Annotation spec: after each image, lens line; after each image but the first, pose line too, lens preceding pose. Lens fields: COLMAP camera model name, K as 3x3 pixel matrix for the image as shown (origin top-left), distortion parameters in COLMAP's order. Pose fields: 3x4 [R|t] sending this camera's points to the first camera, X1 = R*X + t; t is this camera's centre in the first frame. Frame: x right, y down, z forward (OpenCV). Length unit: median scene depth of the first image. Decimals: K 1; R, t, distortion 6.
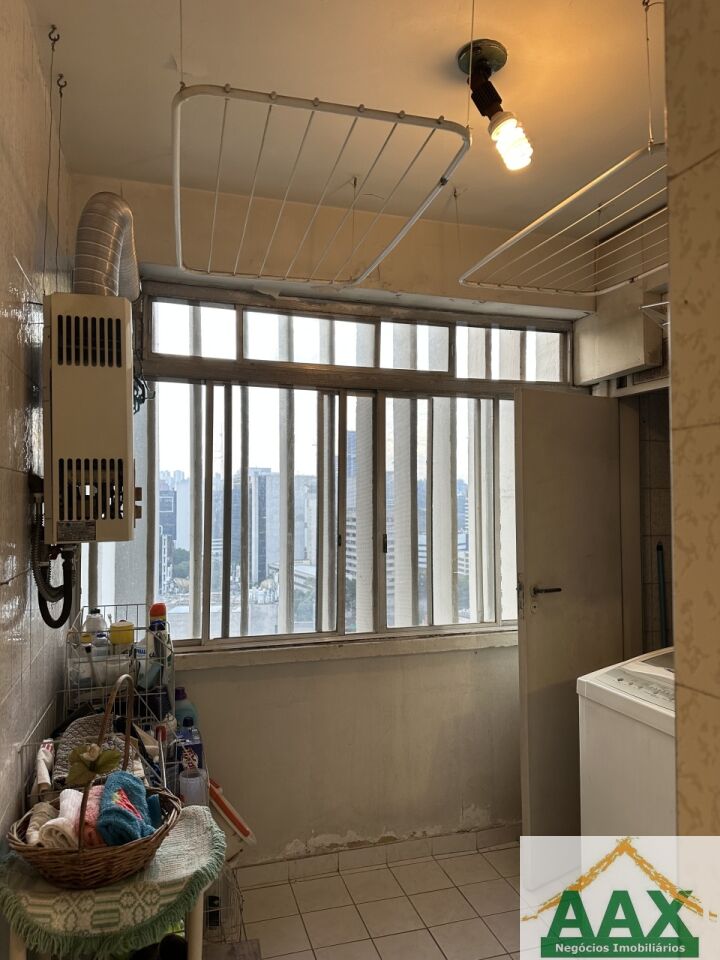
lens RADIAL K [[671.8, 0, 368.1], [0, 671.8, 480.5], [0, 0, 1]] dist [0.067305, -0.084884]
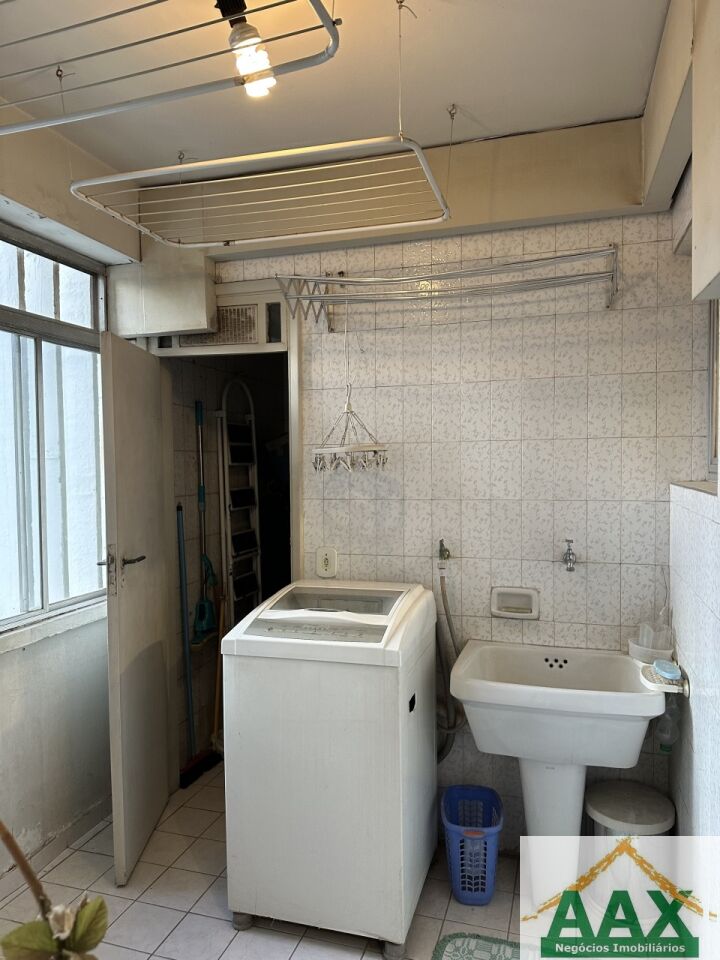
lens RADIAL K [[671.8, 0, 369.9], [0, 671.8, 485.2], [0, 0, 1]] dist [0.067305, -0.084884]
pose [[0.563696, -0.031289, 0.825390, -0.279270], [-0.014184, 0.998768, 0.047548, 0.011637], [-0.825861, -0.038510, 0.562558, 0.199633]]
